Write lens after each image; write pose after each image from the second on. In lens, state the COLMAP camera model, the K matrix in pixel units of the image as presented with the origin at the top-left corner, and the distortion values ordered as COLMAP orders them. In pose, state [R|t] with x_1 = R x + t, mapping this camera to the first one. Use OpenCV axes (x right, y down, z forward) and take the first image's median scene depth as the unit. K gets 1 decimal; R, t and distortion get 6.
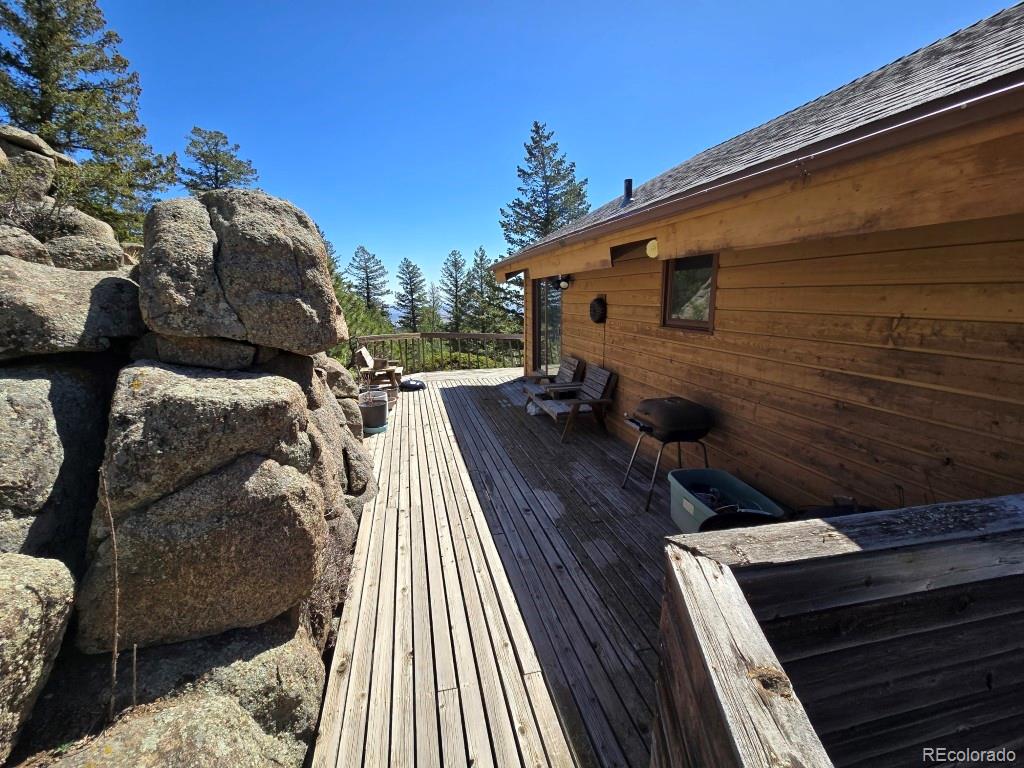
lens RADIAL K [[412.9, 0, 508.4], [0, 412.9, 383.5], [0, 0, 1]] dist [0.001684, 0.000028]
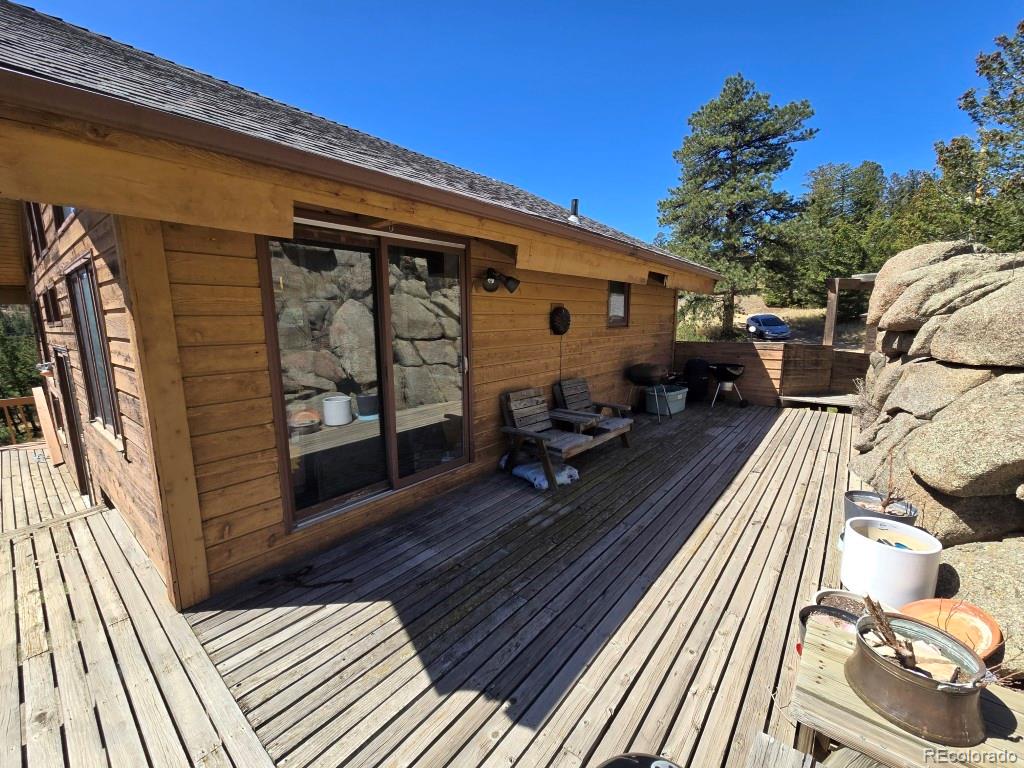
lens RADIAL K [[412.9, 0, 507.6], [0, 412.9, 387.4], [0, 0, 1]] dist [0.001684, 0.000028]
pose [[-0.592638, -0.119159, 0.796606, -0.500609], [0.180375, 0.944246, 0.275434, -0.340313], [-0.785013, 0.306921, -0.538102, 1.784804]]
